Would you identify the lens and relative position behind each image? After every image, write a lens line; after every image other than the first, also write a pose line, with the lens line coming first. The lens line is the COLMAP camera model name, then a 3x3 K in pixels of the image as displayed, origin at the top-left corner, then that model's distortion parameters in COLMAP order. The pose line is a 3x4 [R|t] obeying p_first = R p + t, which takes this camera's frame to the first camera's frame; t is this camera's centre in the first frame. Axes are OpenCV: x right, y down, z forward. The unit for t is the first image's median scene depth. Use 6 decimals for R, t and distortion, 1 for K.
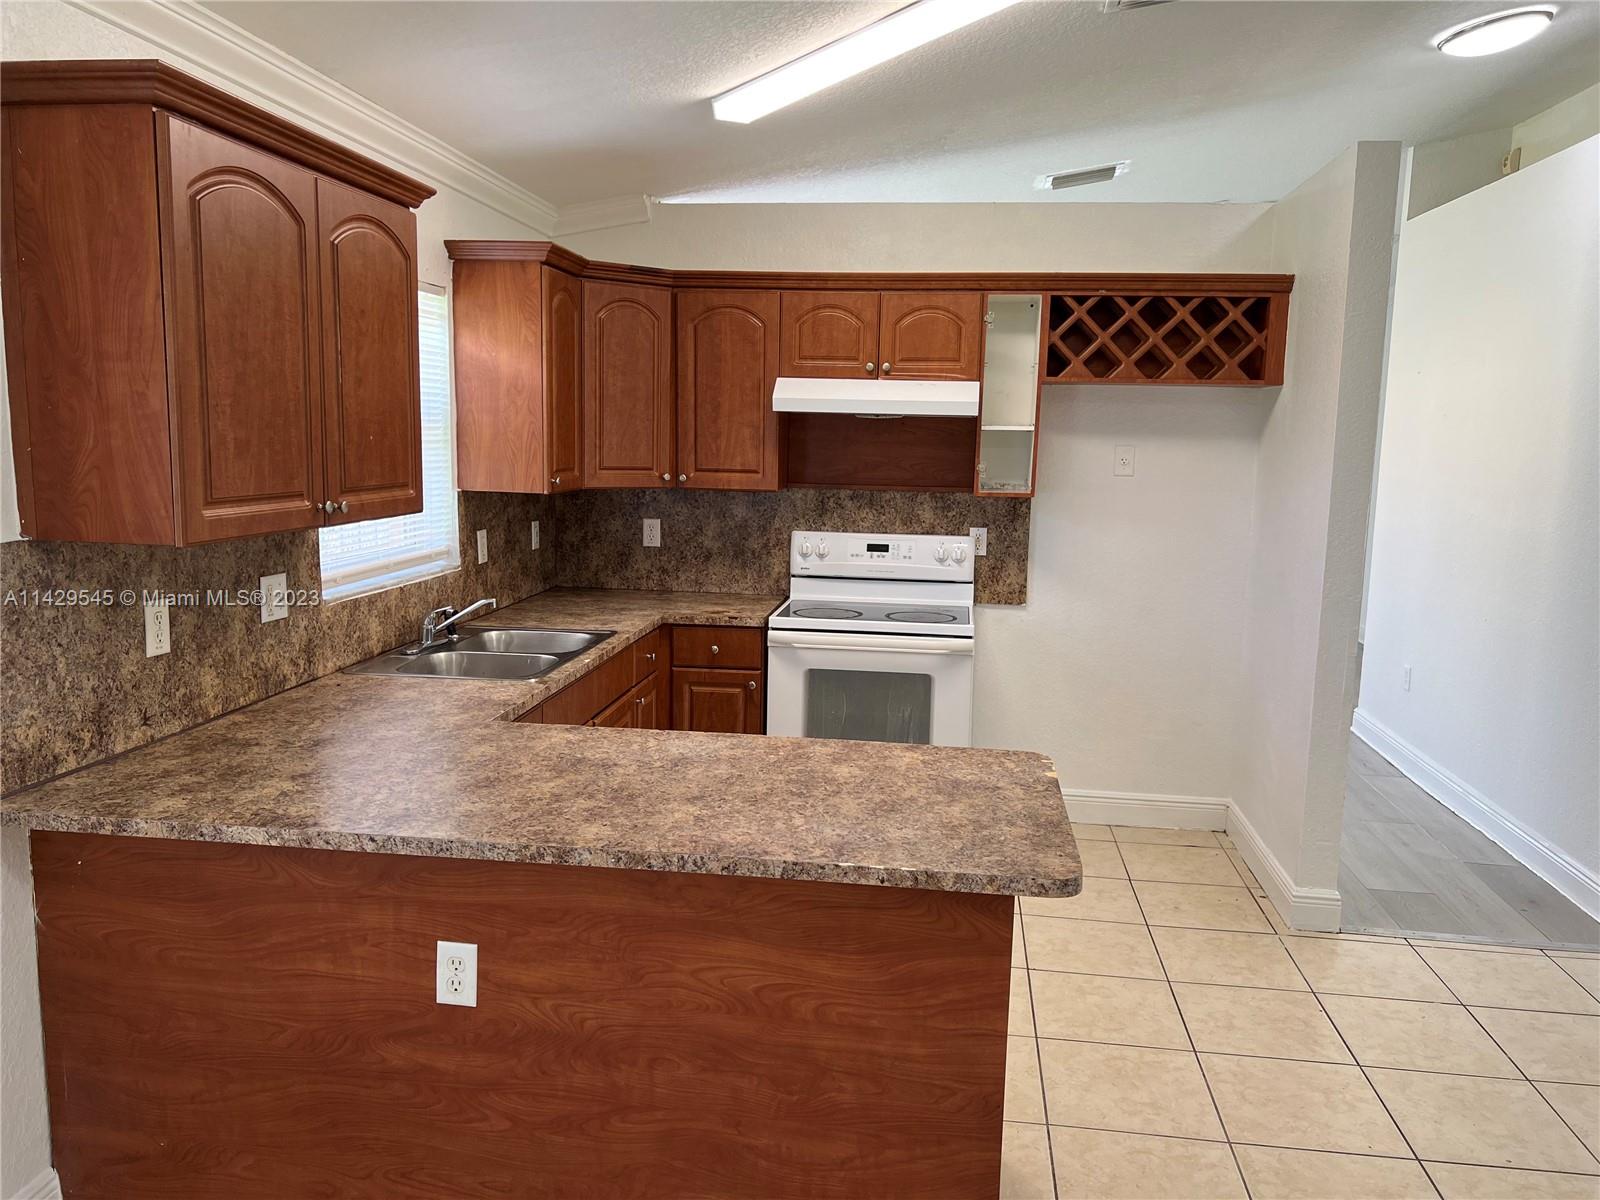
lens RADIAL K [[1197.4, 0, 803.2], [0, 1197.4, 600.1], [0, 0, 1]] dist [0.070316, -0.088266]
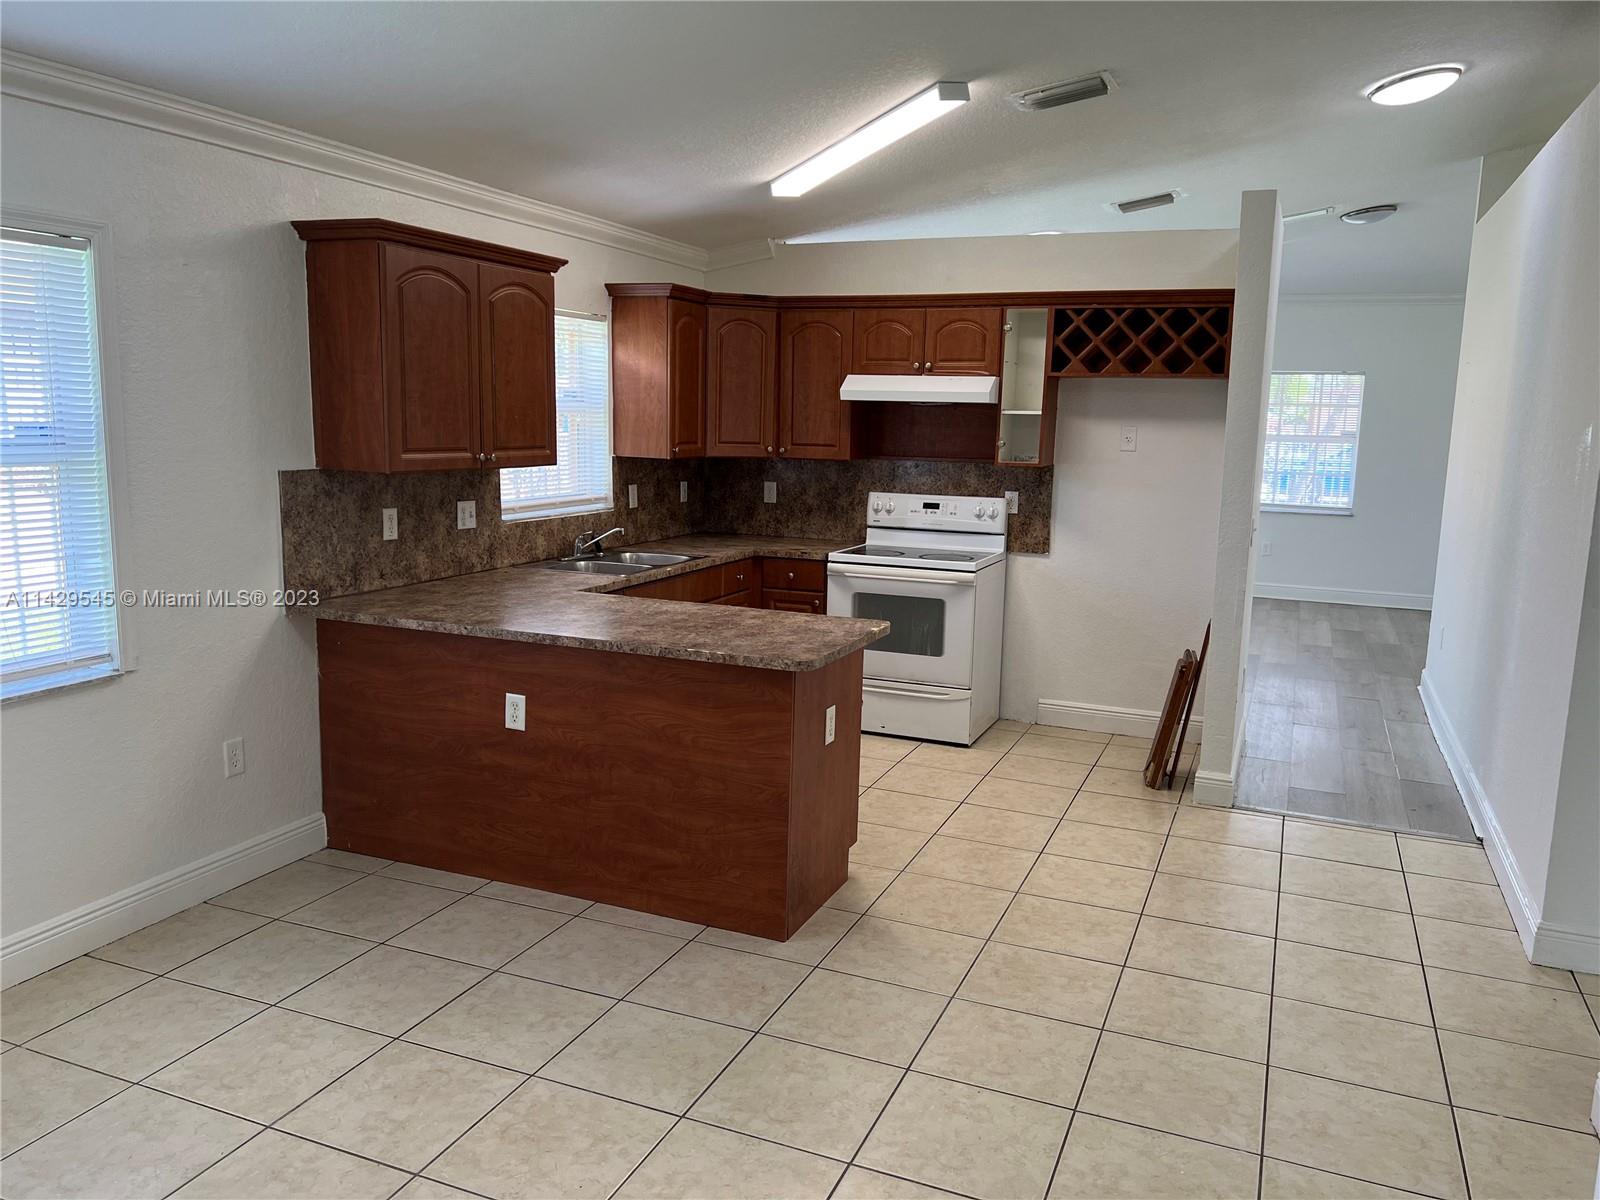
lens RADIAL K [[1198.9, 0, 800.0], [0, 1198.9, 600.0], [0, 0, 1]] dist [0.110004, -0.178353]
pose [[0.964107, 0.040952, -0.262335, 0.335134], [-0.038799, 0.999157, 0.013385, 0.056999], [0.262662, -0.002726, 0.964884, -0.357958]]
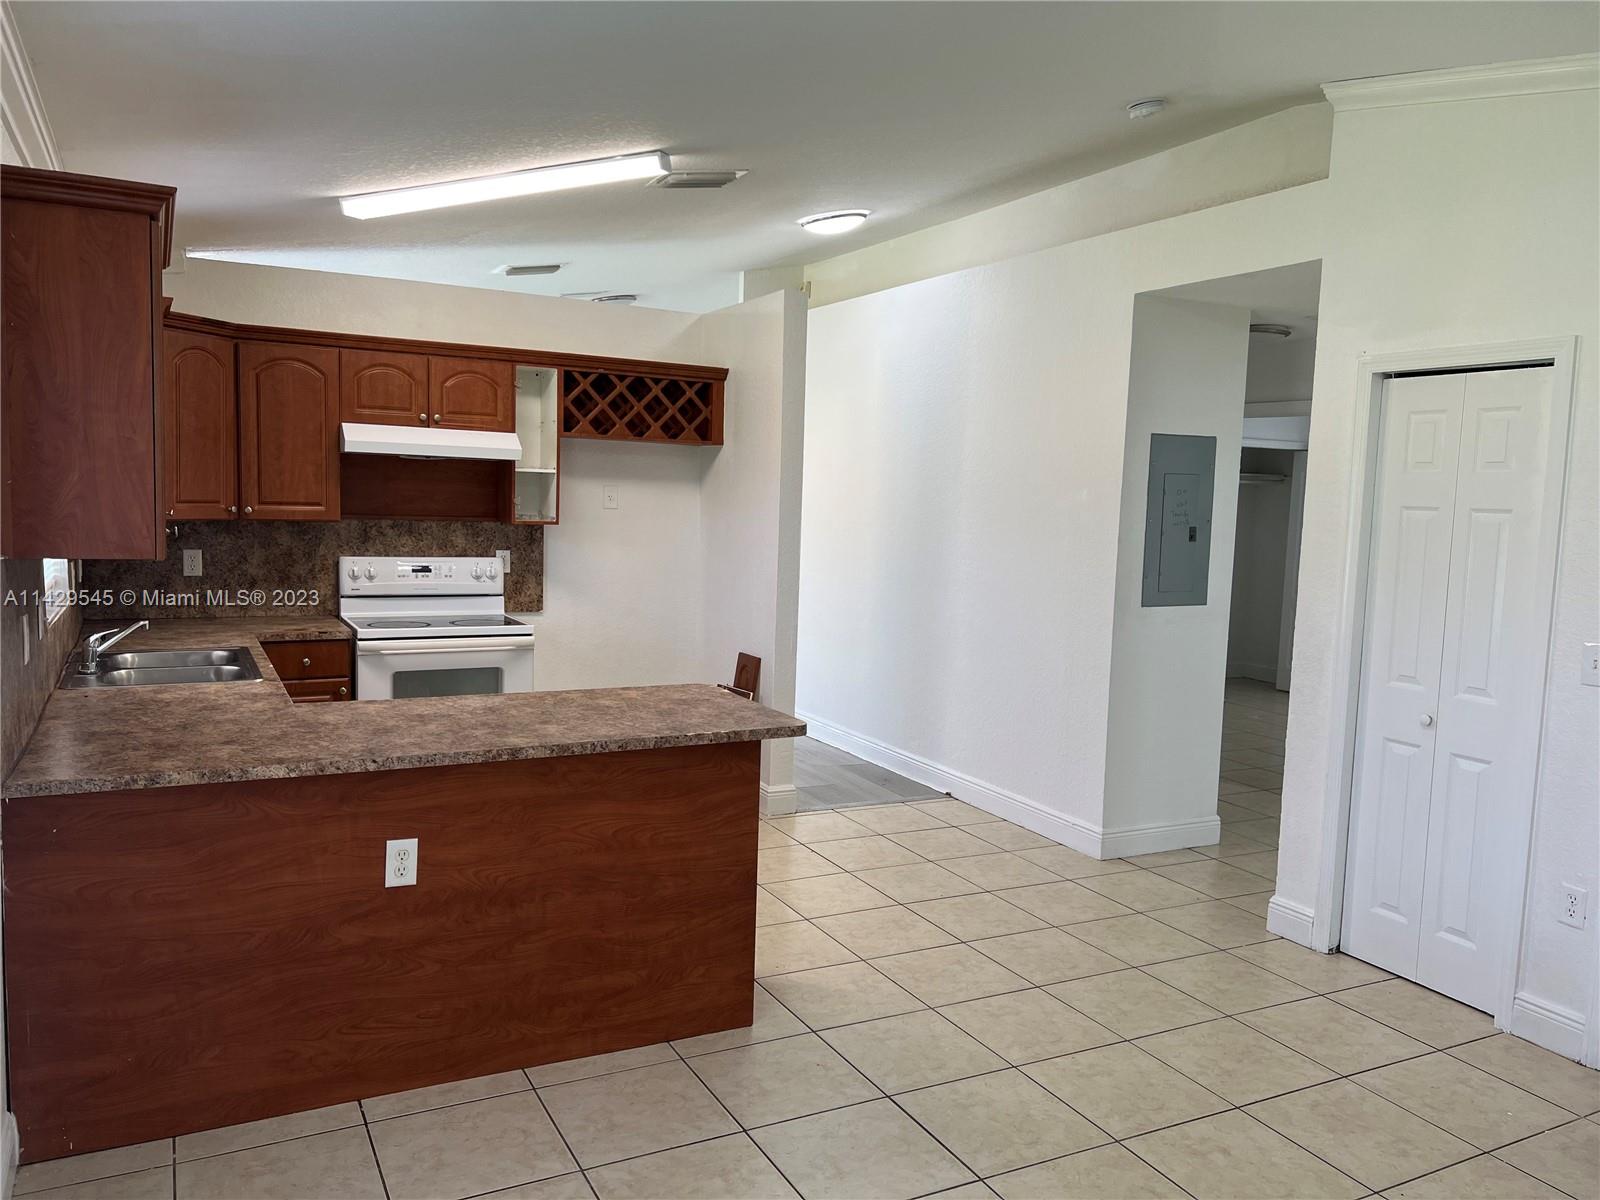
lens RADIAL K [[1198.9, 0, 800.0], [0, 1198.9, 600.0], [0, 0, 1]] dist [0.110004, -0.178353]
pose [[0.818846, -0.047662, 0.572031, -0.391910], [0.066615, 0.997704, -0.012228, 0.032231], [-0.570134, 0.048119, 0.820141, -0.232343]]
